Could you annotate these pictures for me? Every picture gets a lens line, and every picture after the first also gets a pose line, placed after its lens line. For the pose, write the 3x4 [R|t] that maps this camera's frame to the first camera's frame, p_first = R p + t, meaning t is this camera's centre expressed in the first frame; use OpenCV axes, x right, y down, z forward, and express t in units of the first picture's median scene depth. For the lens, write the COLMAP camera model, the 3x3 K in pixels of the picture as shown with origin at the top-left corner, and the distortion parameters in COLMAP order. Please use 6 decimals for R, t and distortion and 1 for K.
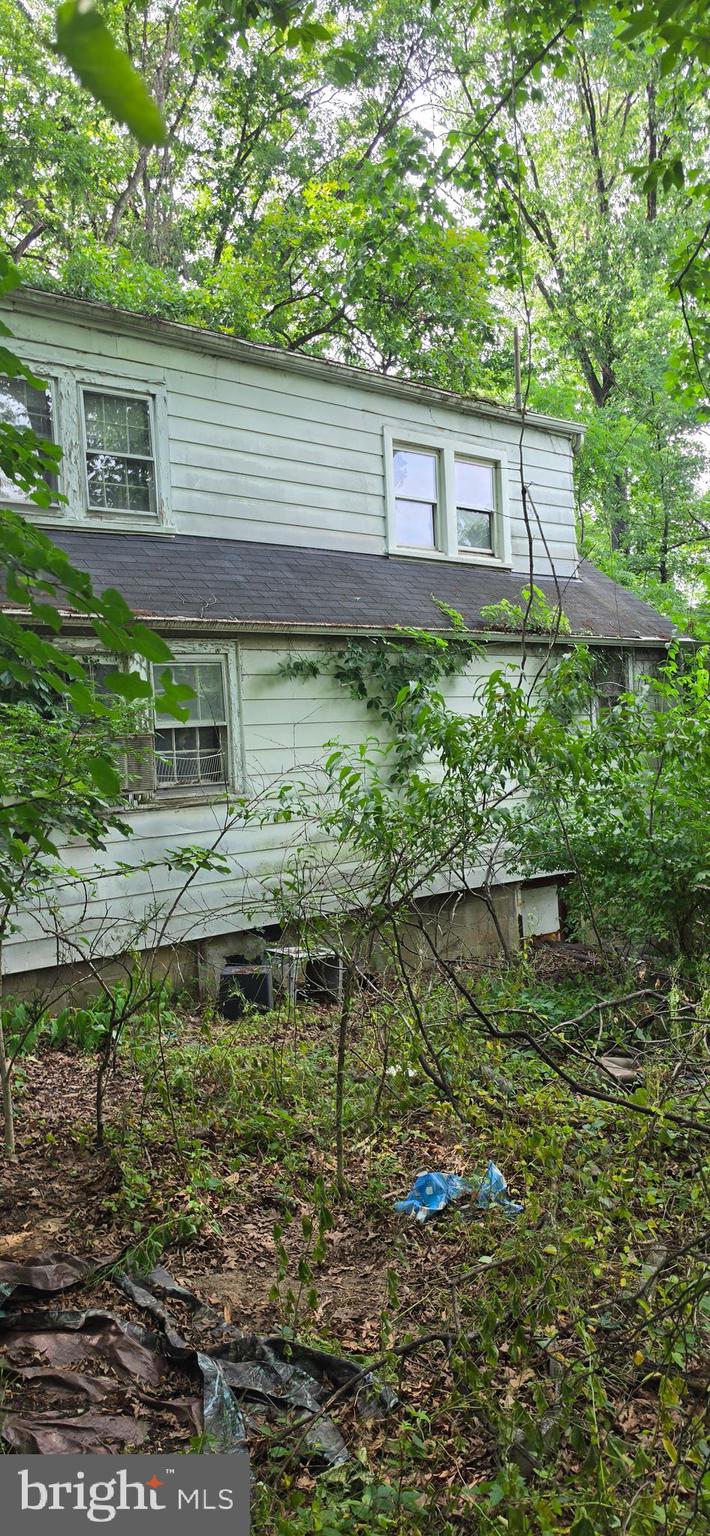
lens RADIAL K [[1090.6, 0, 352.8], [0, 1090.6, 776.4], [0, 0, 1]] dist [0.082043, -0.111550]
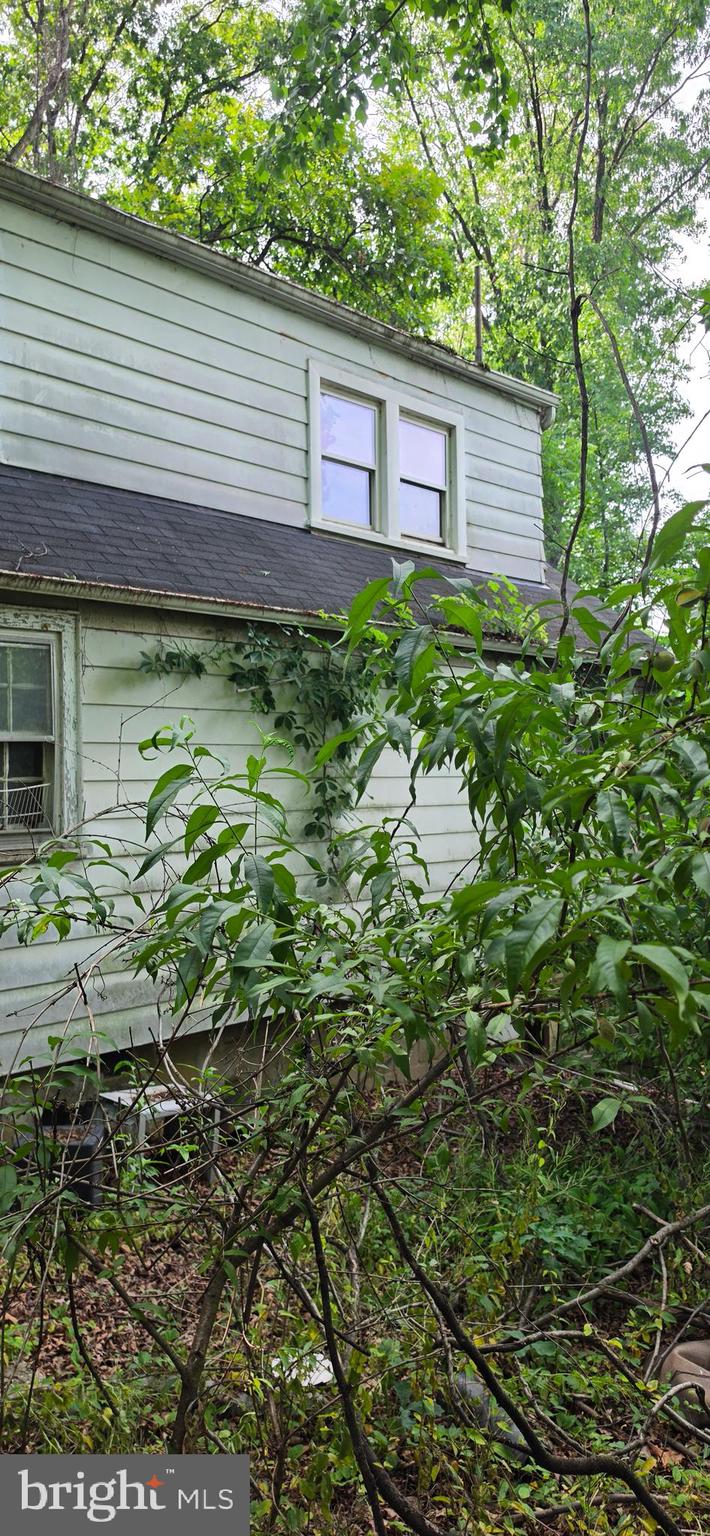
lens RADIAL K [[1090.6, 0, 371.1], [0, 1090.6, 756.9], [0, 0, 1]] dist [0.082043, -0.111550]
pose [[0.994879, 0.033546, 0.095348, 0.008897], [-0.027878, 0.997799, -0.060168, -0.003367], [-0.097156, 0.057202, 0.993624, 0.308572]]
